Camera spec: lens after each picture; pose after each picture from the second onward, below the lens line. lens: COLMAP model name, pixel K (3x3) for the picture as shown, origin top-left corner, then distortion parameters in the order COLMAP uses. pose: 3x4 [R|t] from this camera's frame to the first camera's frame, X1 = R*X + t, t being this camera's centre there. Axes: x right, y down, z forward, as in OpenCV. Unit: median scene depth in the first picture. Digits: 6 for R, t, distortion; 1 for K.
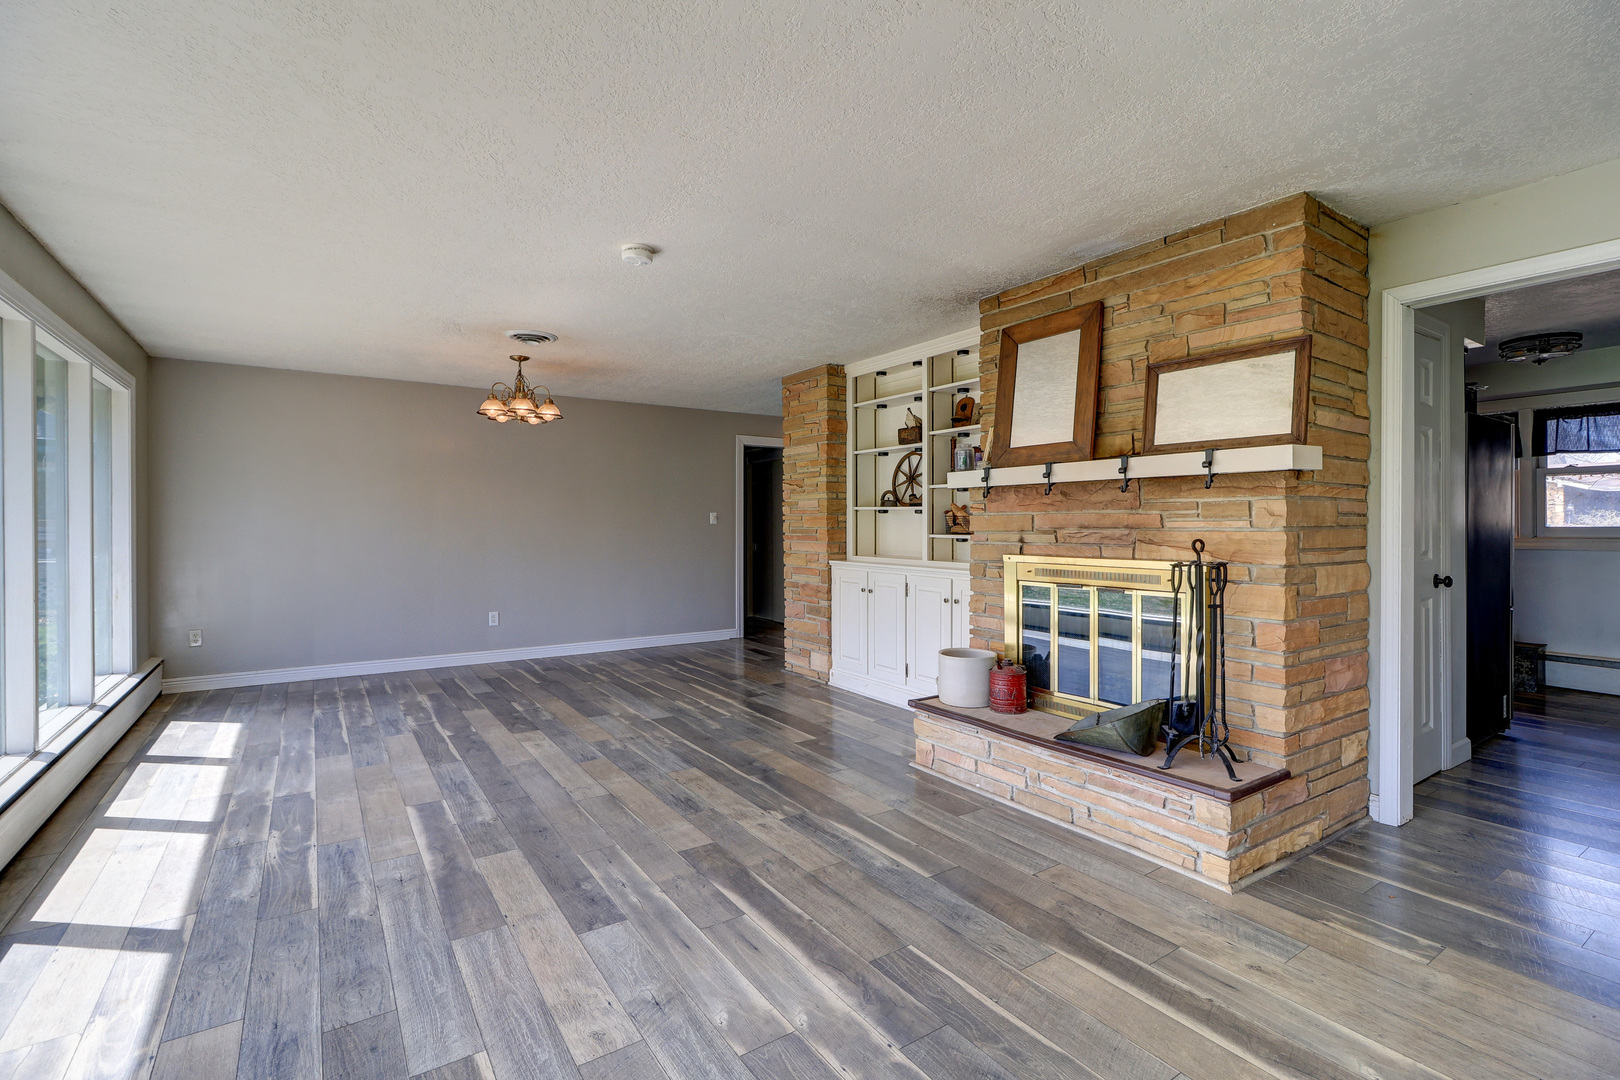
lens RADIAL K [[741.9, 0, 811.0], [0, 741.9, 530.1], [0, 0, 1]] dist [-0.000144, -0.000623]
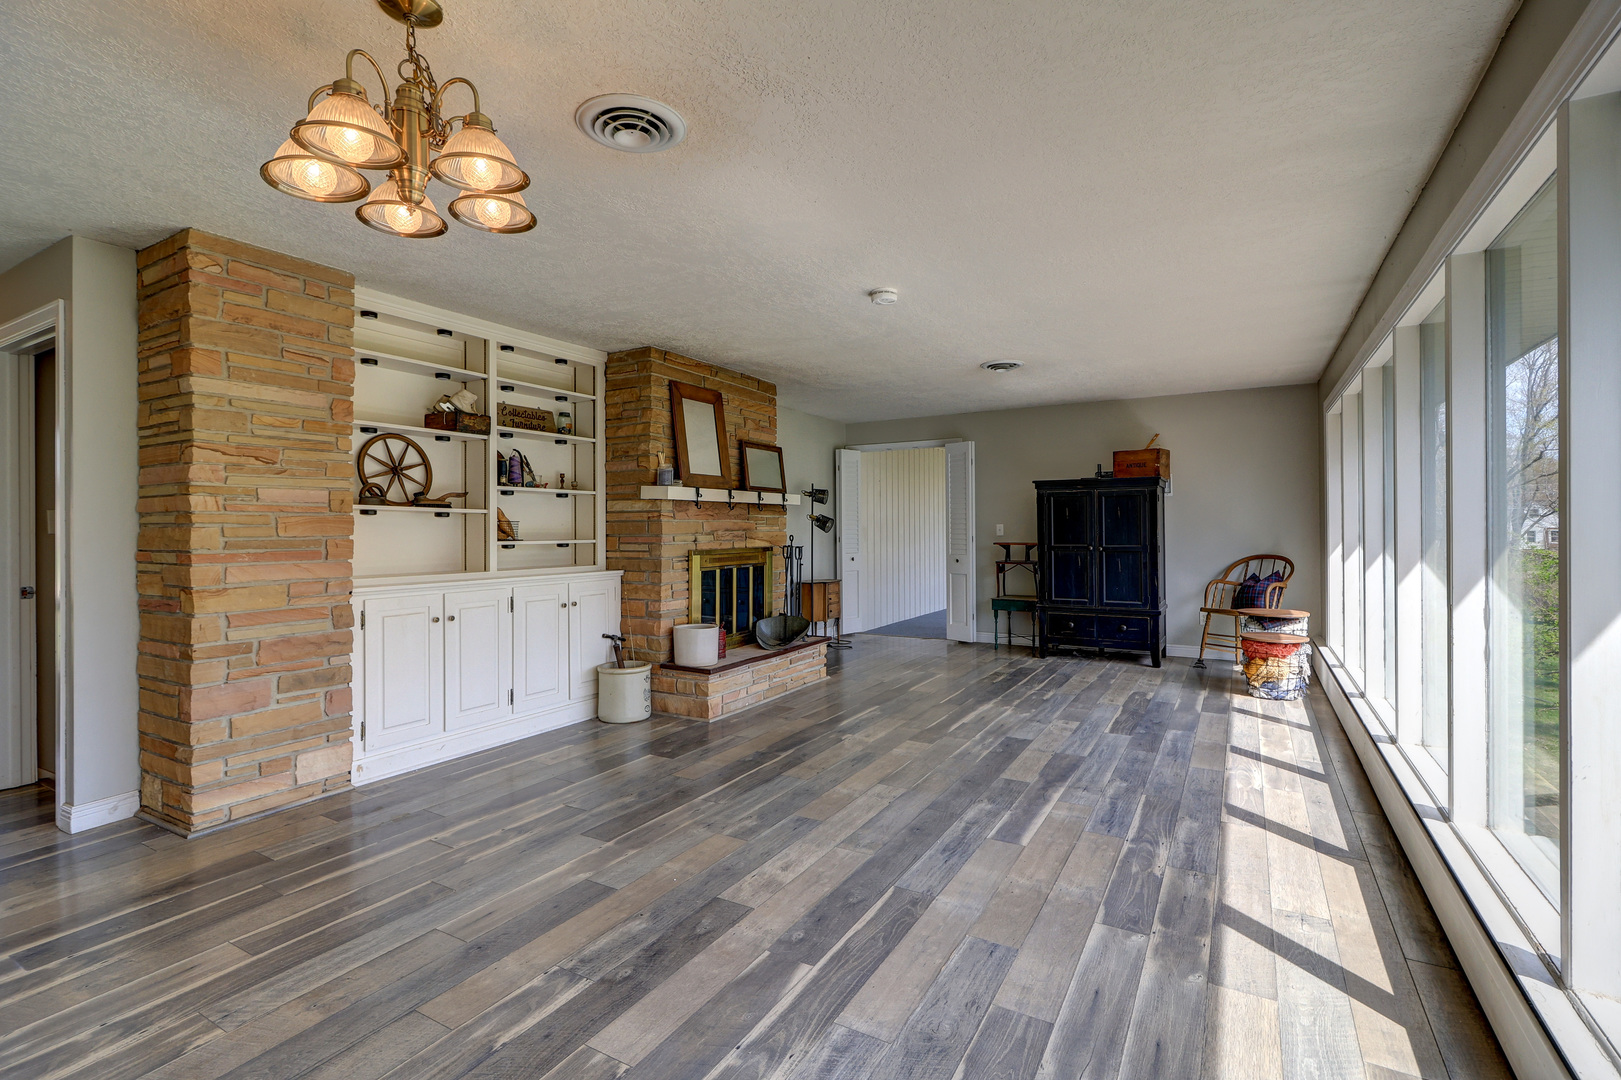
lens RADIAL K [[742.3, 0, 808.1], [0, 742.3, 529.7], [0, 0, 1]] dist [-0.000144, -0.000623]
pose [[-0.431277, 0.000841, 0.902219, -1.283478], [0.014235, 0.999881, 0.005873, -0.013251], [-0.902107, 0.015376, -0.431238, 1.675290]]
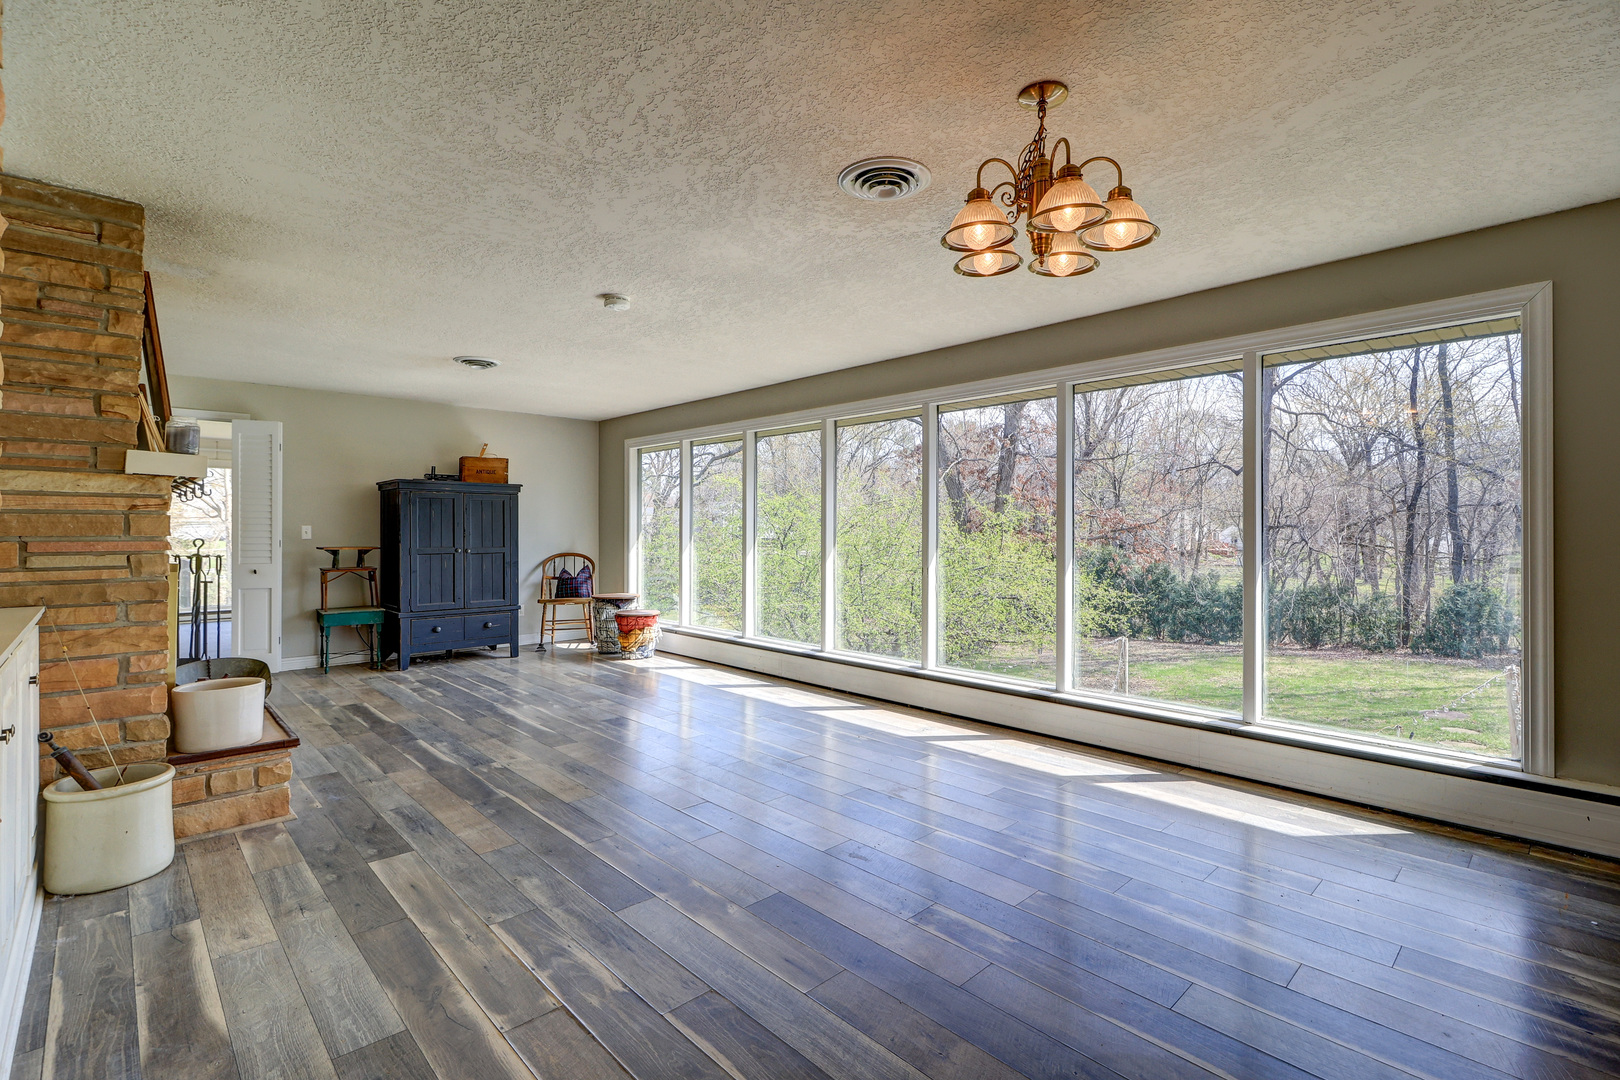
lens RADIAL K [[741.9, 0, 813.8], [0, 741.9, 531.7], [0, 0, 1]] dist [-0.000144, -0.000623]
pose [[-0.985545, -0.000891, -0.169412, -0.357768], [-0.002818, 0.999934, 0.011134, -0.017316], [0.169391, 0.011450, -0.985482, 2.316067]]
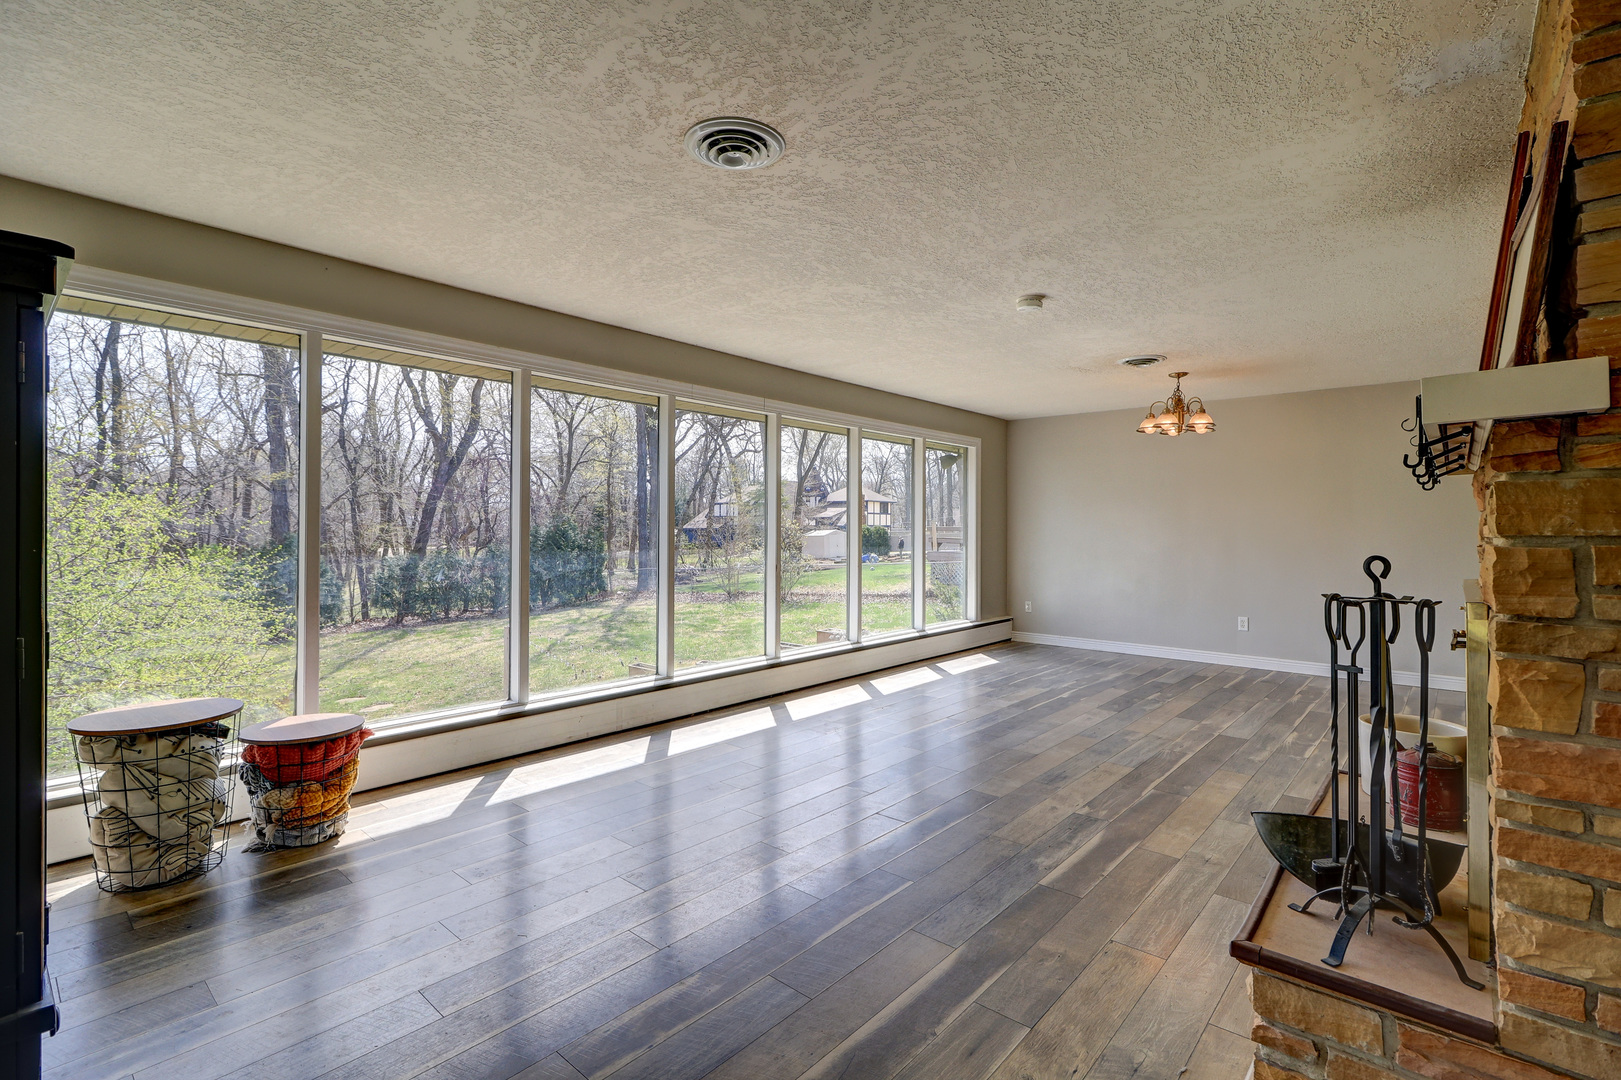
lens RADIAL K [[742.3, 0, 809.3], [0, 742.3, 538.6], [0, 0, 1]] dist [-0.000144, -0.000623]
pose [[0.243968, 0.007378, -0.969755, 0.874389], [-0.000255, 0.999972, 0.007543, -0.005124], [0.969783, -0.001593, 0.243963, 0.378917]]
